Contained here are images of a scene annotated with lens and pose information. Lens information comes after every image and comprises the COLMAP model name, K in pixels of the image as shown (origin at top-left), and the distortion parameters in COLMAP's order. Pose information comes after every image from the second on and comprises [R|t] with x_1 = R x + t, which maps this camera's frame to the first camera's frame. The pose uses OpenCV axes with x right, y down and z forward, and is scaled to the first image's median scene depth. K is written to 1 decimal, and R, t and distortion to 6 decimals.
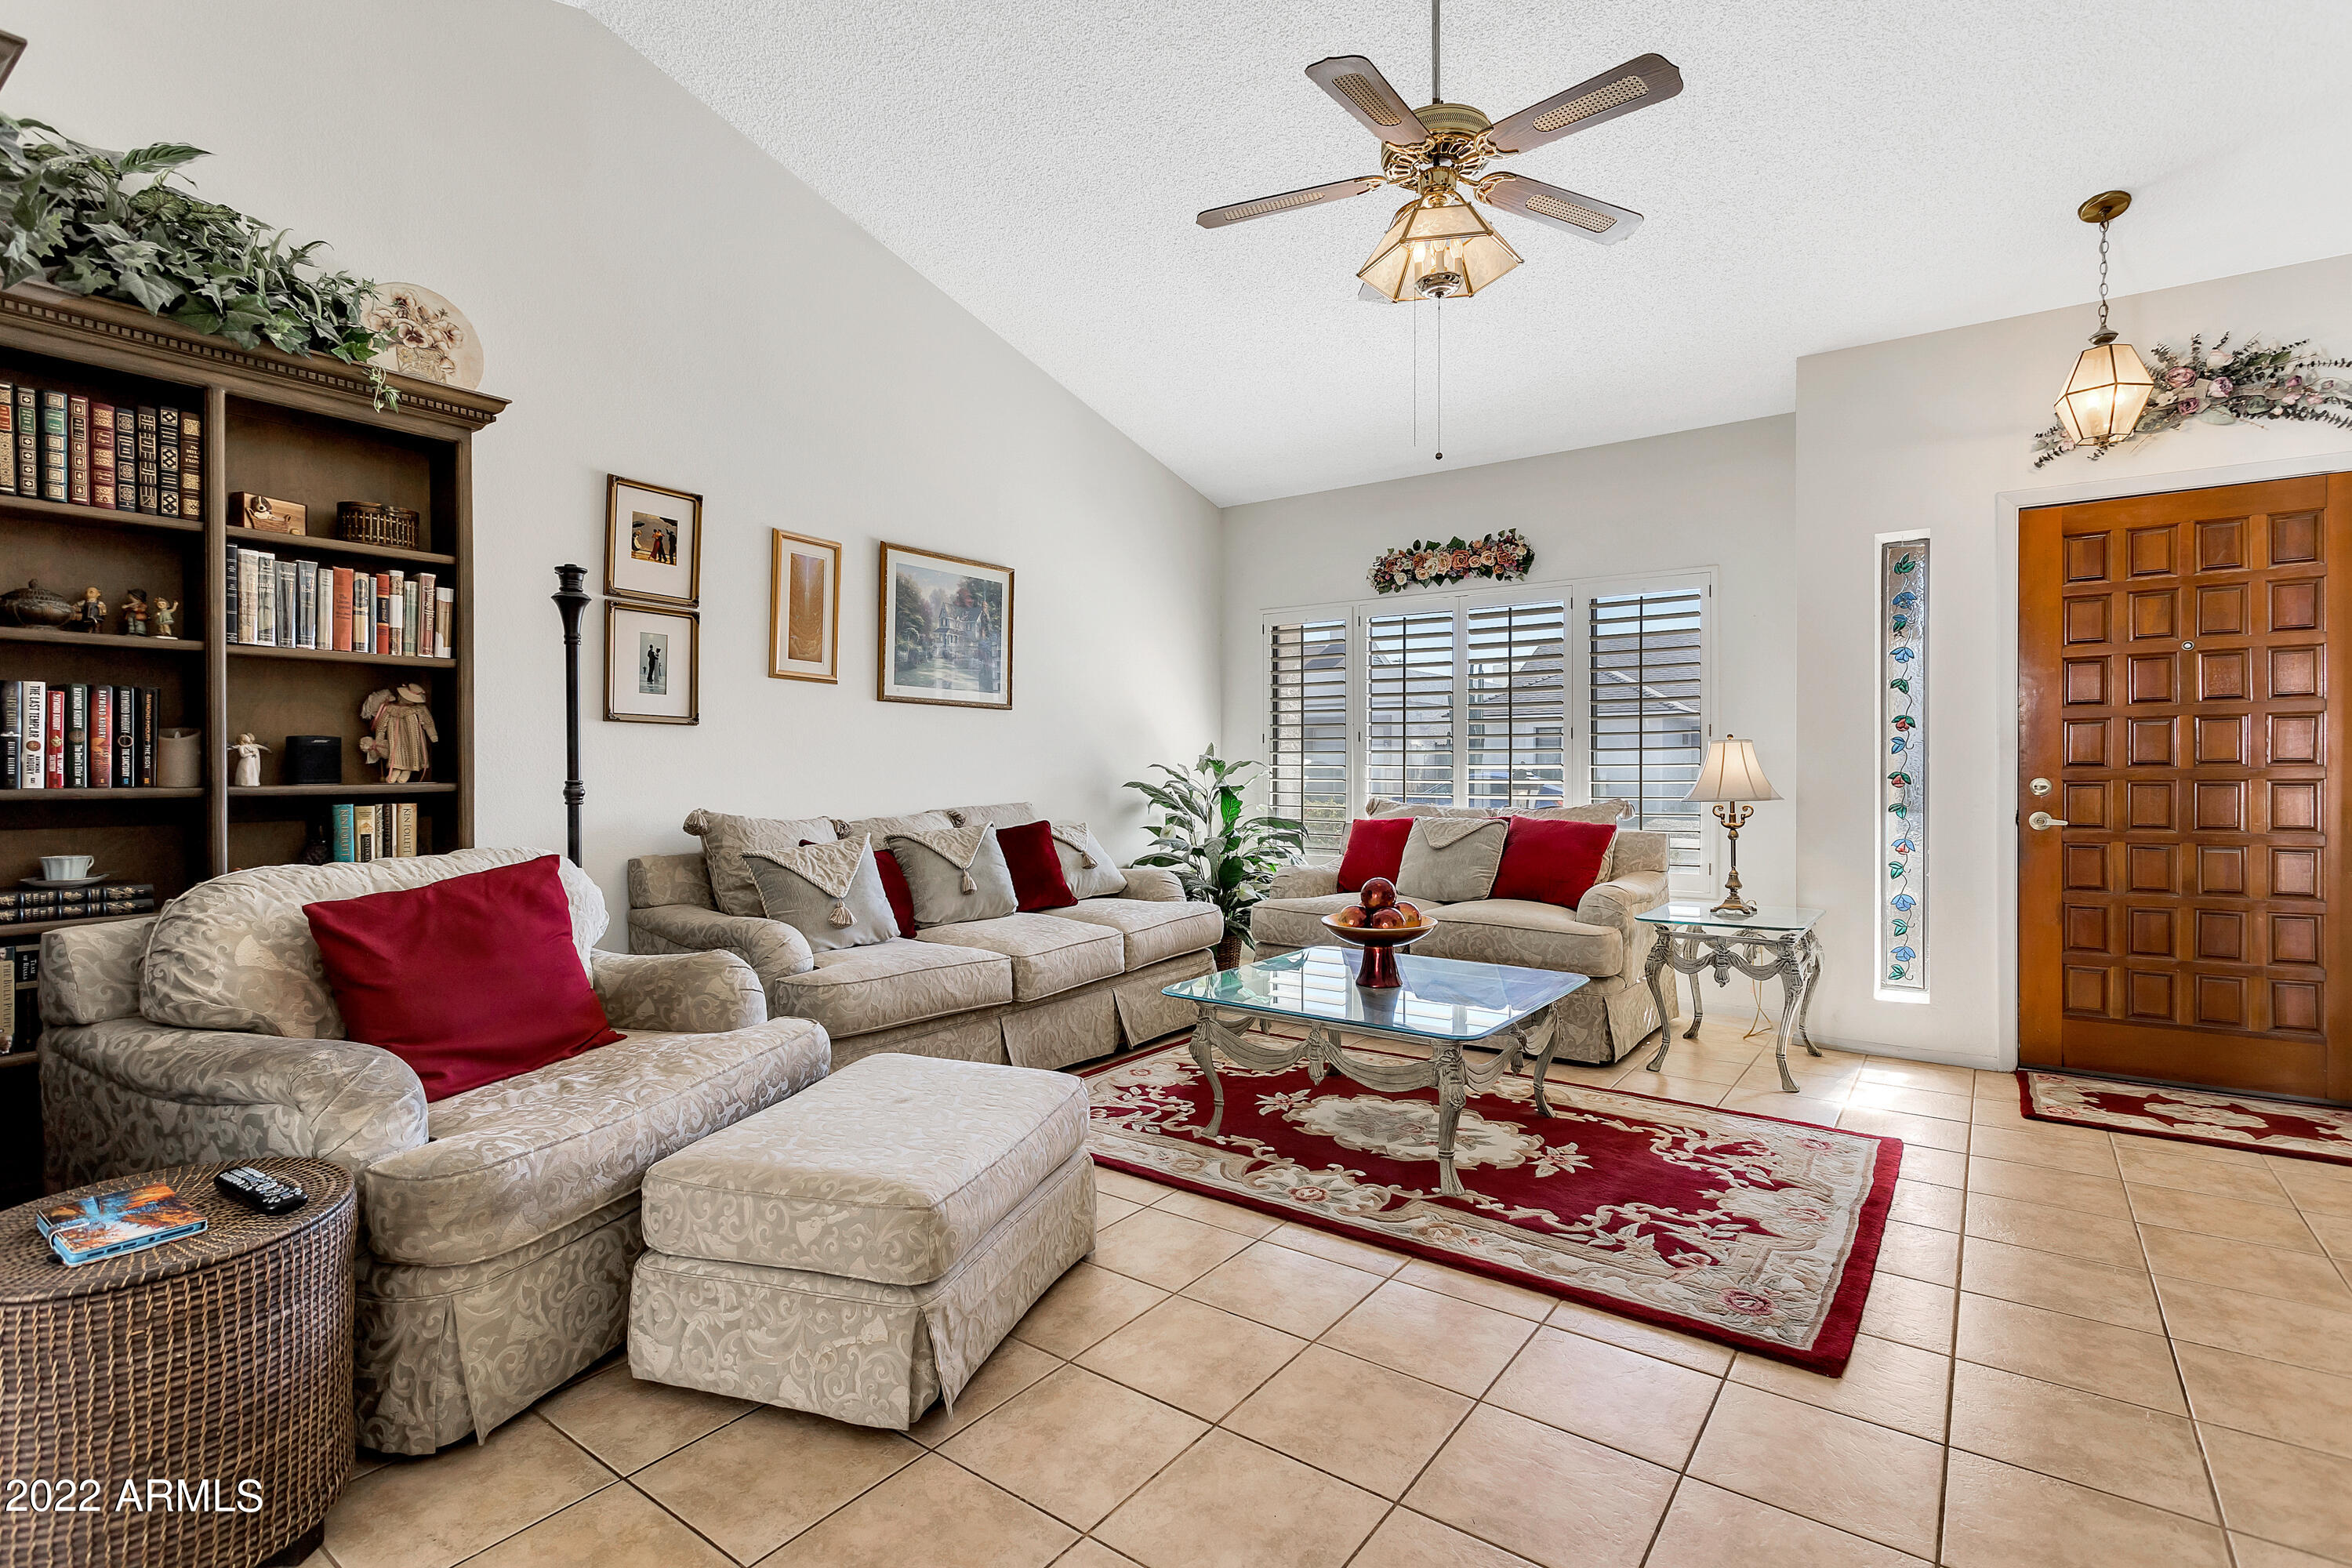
lens RADIAL K [[1111.2, 0, 1181.0], [0, 1111.2, 778.5], [0, 0, 1]] dist [-0.001523, -0.000638]
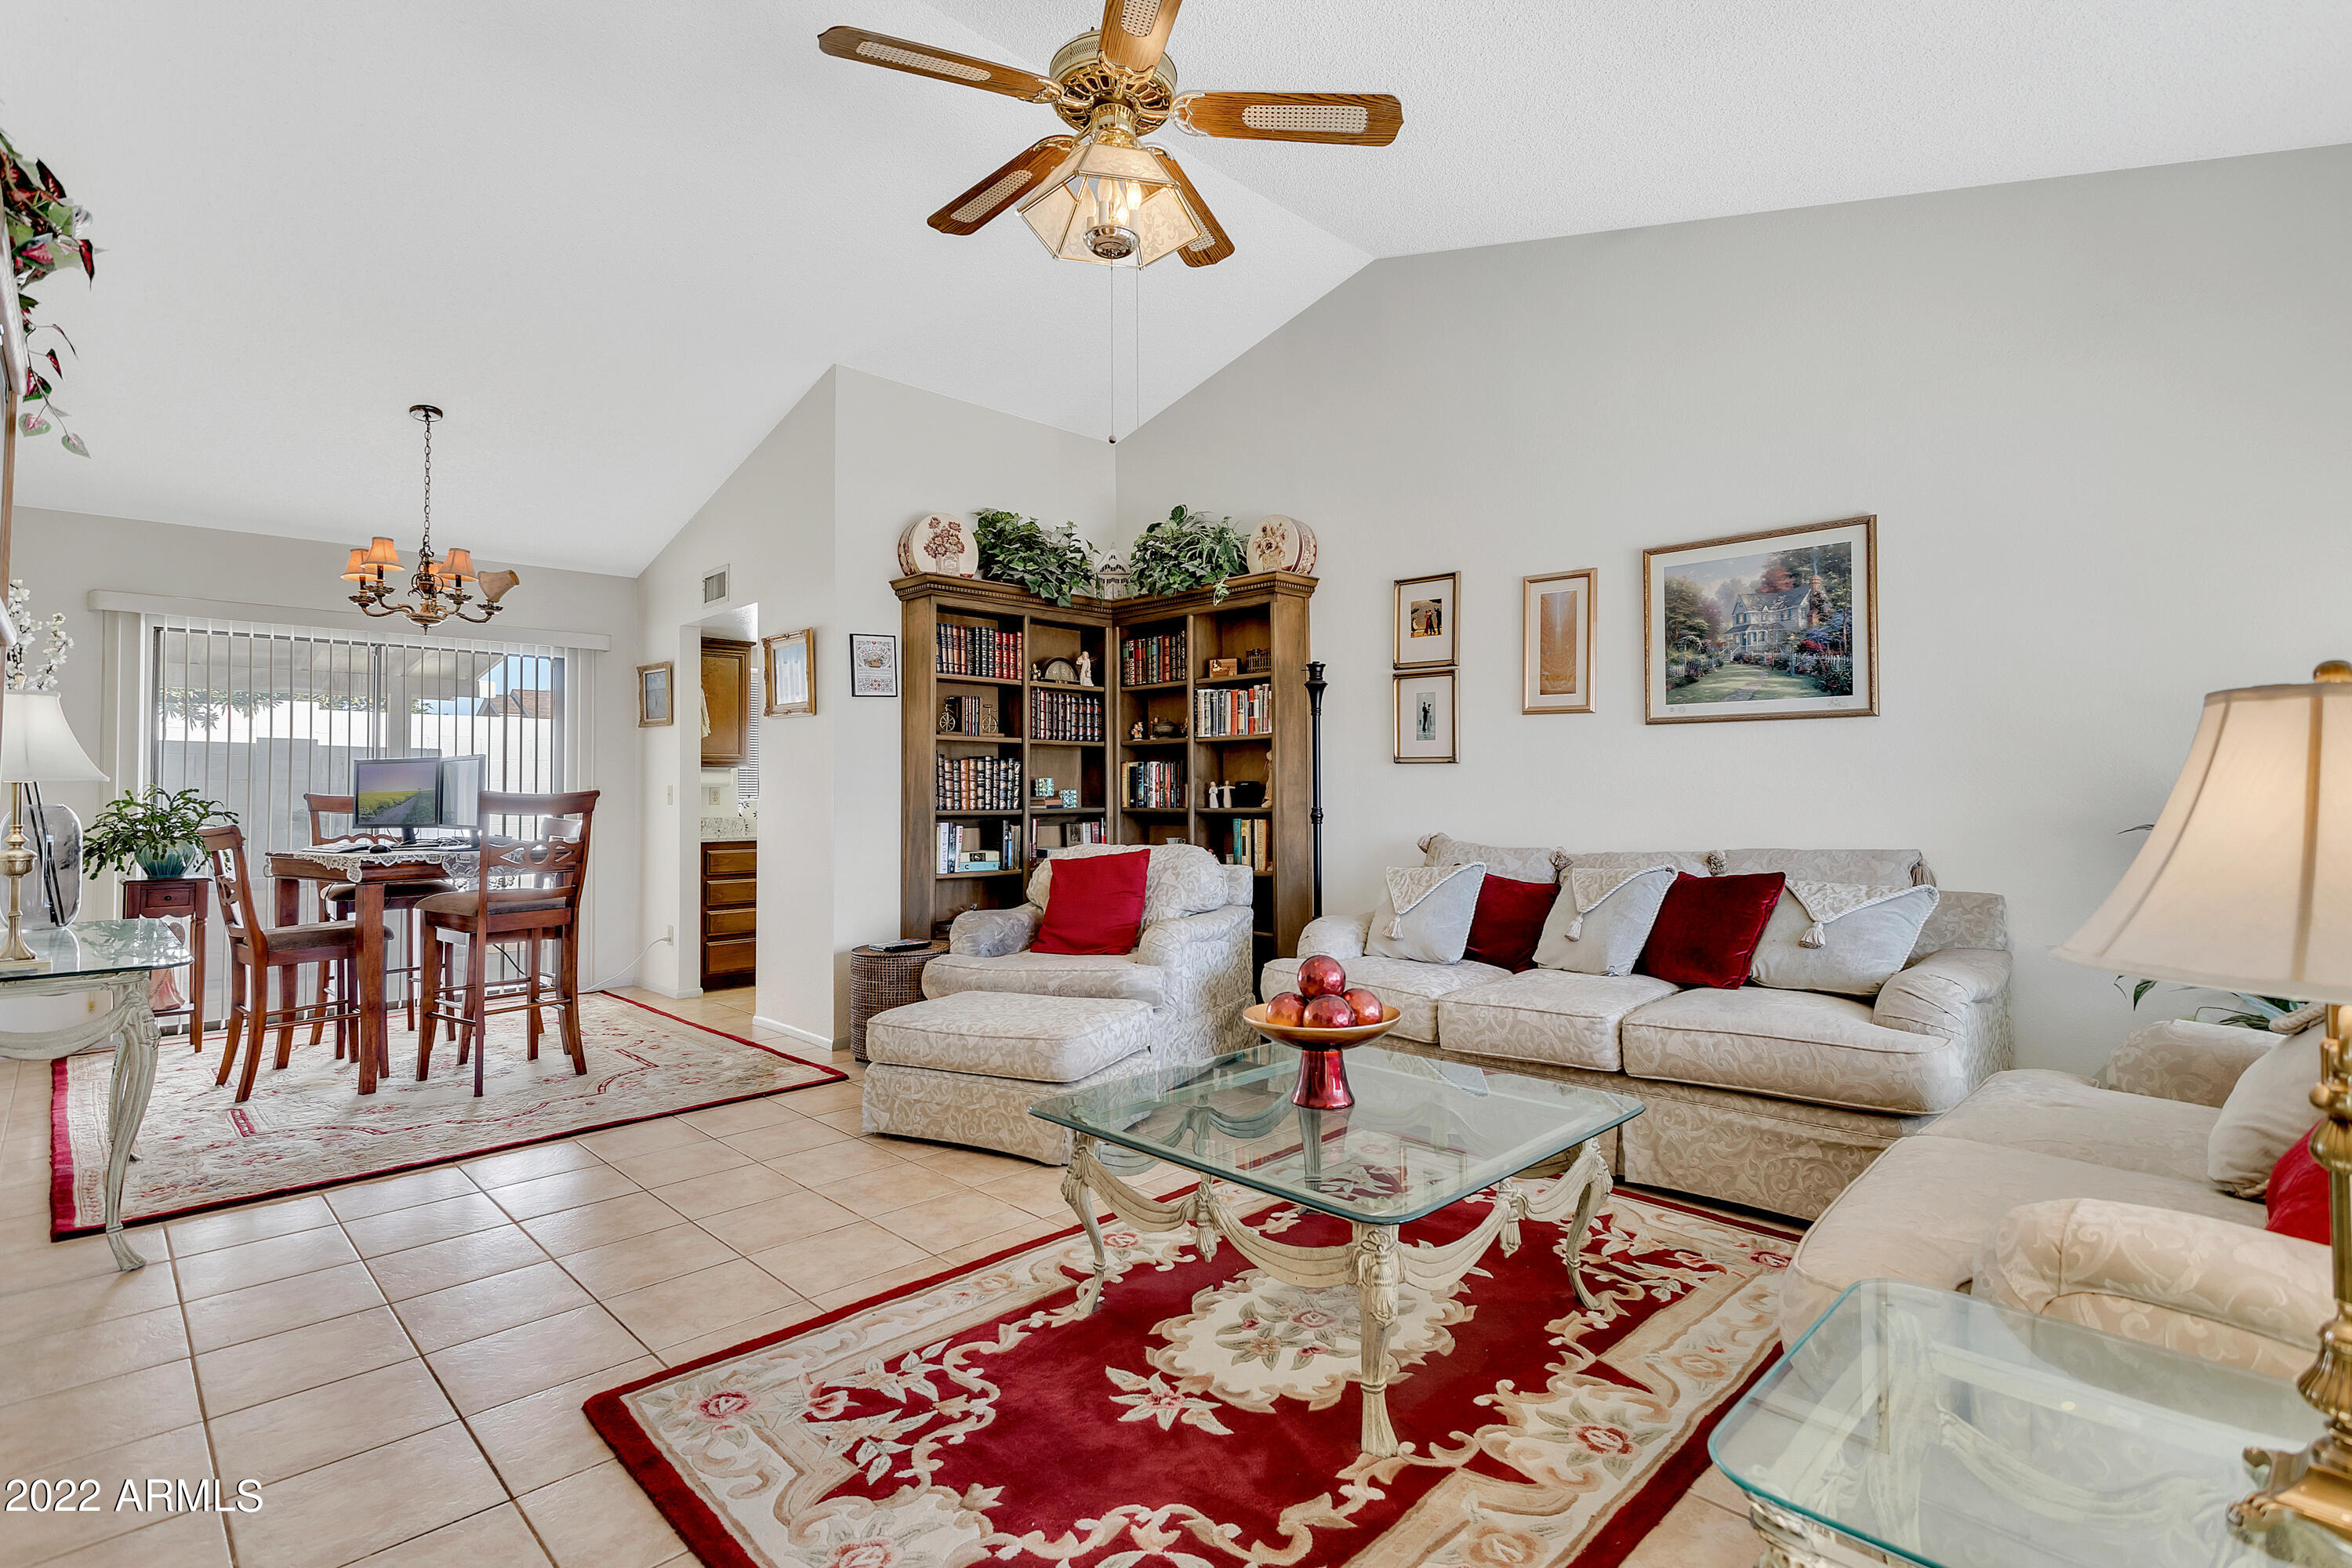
lens RADIAL K [[1111.2, 0, 1177.3], [0, 1111.2, 780.4], [0, 0, 1]] dist [-0.001523, -0.000638]
pose [[-0.154941, -0.011015, -0.987862, 0.954851], [-0.005975, 0.999930, -0.010212, -0.018493], [0.987906, 0.004320, -0.154996, 1.063503]]
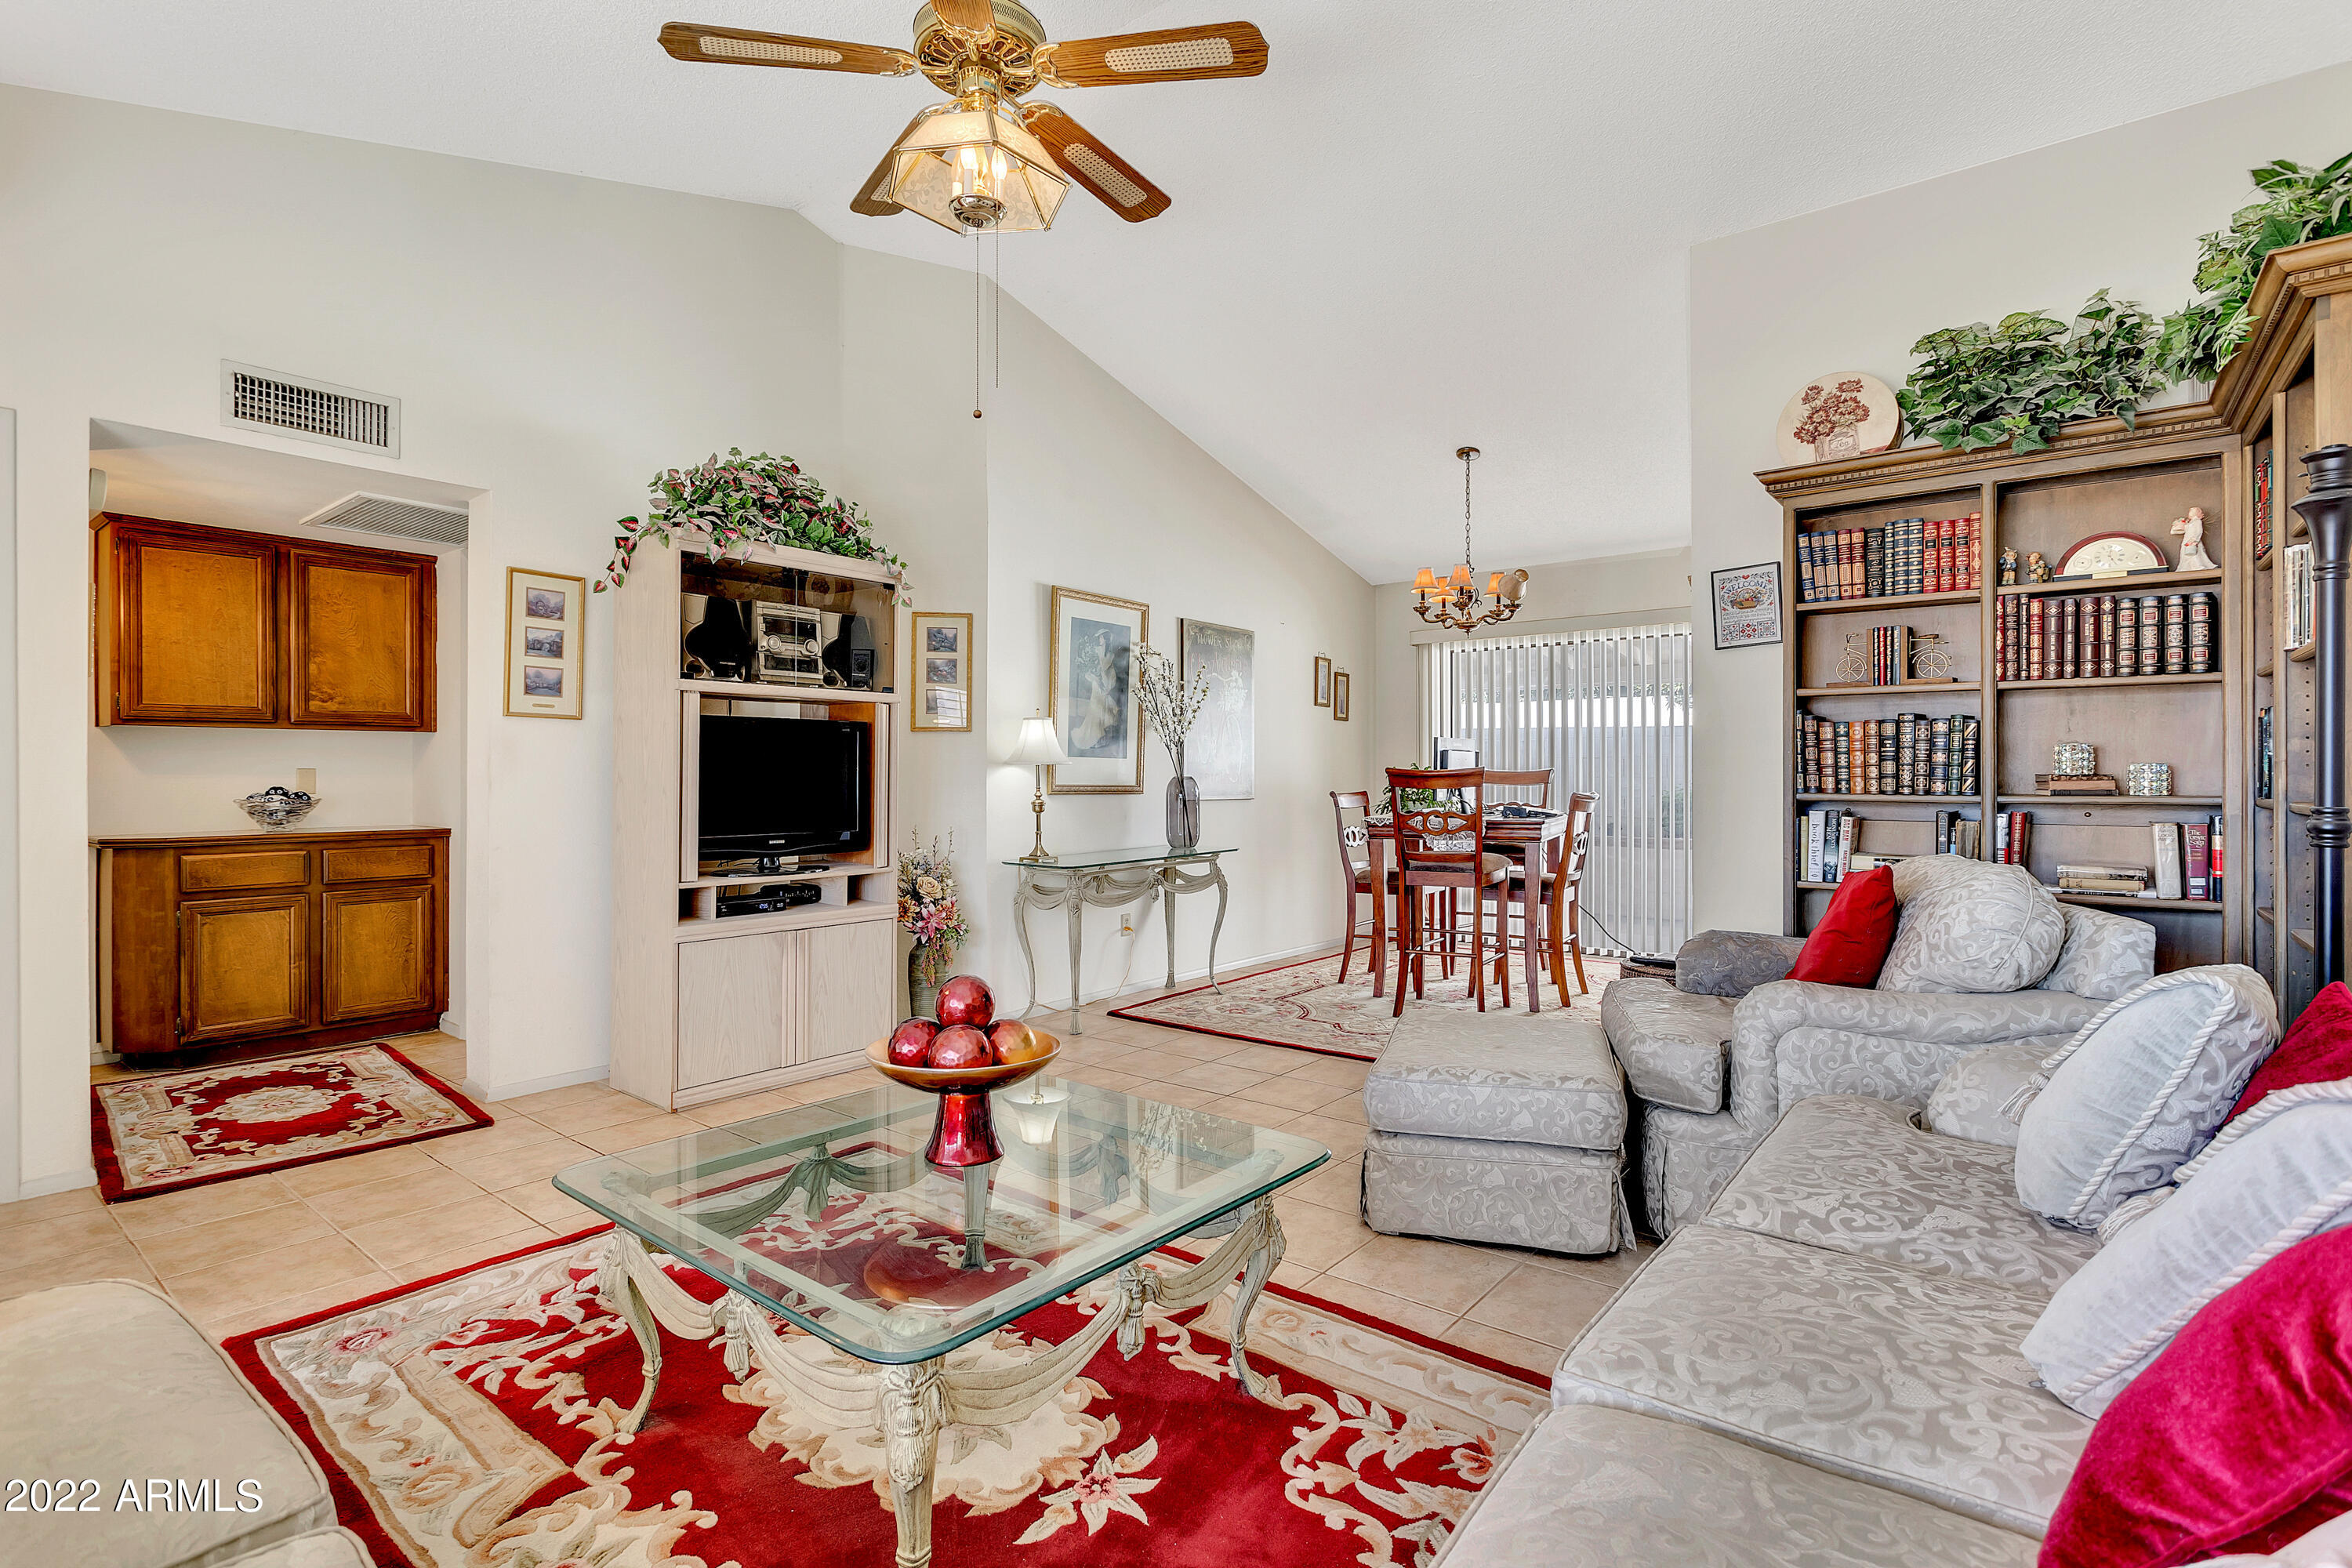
lens RADIAL K [[1111.2, 0, 1173.1], [0, 1111.2, 775.2], [0, 0, 1]] dist [-0.001523, -0.000638]
pose [[-0.999023, 0.002785, 0.044106, 0.042731], [0.003282, 0.999932, 0.011187, -0.023584], [-0.044072, 0.011321, -0.998964, 1.653500]]
